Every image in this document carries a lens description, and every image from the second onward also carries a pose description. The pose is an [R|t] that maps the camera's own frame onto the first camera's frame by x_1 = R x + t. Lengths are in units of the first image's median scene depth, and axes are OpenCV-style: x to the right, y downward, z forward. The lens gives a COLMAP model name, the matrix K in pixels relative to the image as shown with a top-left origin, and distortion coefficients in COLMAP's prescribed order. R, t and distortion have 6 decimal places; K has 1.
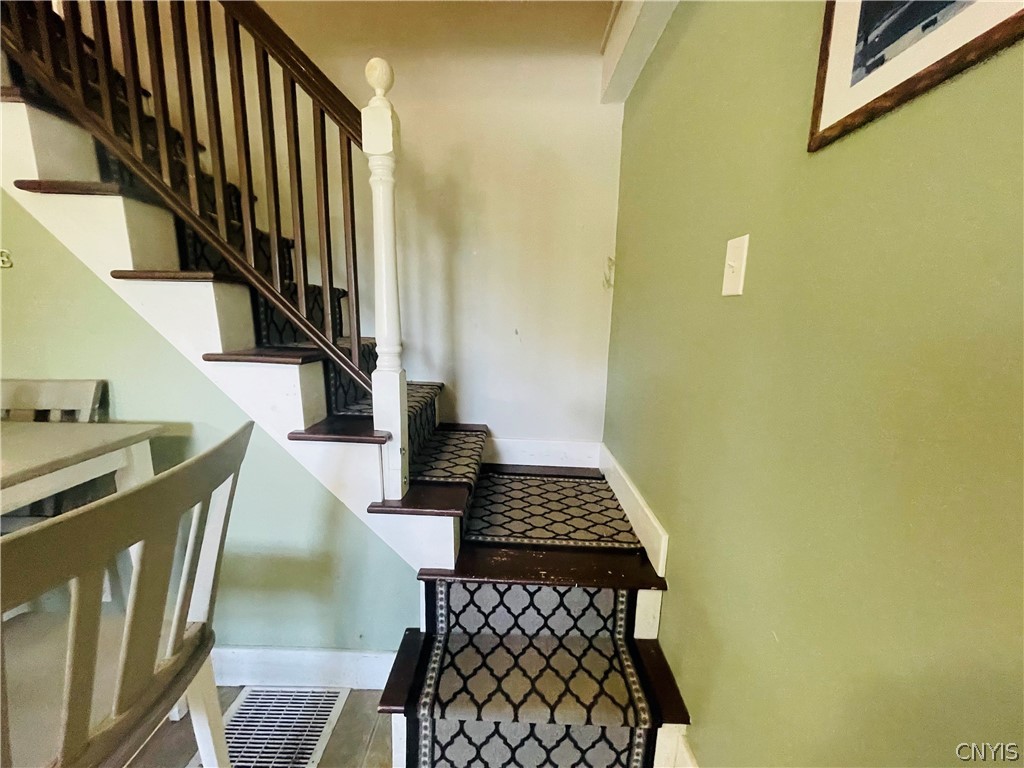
lens RADIAL K [[411.2, 0, 508.2], [0, 411.2, 387.2], [0, 0, 1]] dist [-0.007851, 0.003208]
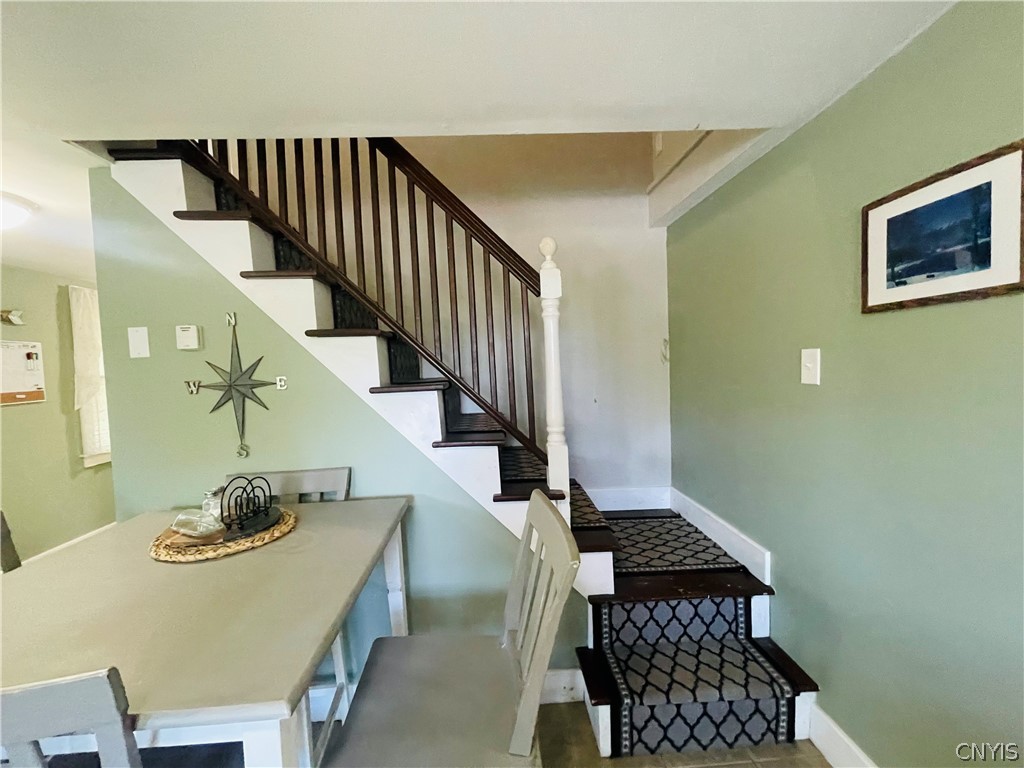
lens RADIAL K [[411.2, 0, 505.3], [0, 411.2, 386.9], [0, 0, 1]] dist [-0.007851, 0.003208]
pose [[0.996598, -0.066553, 0.048610, -0.492761], [0.072007, 0.990067, -0.120755, -0.074015], [-0.040090, 0.123845, 0.991491, -0.359219]]
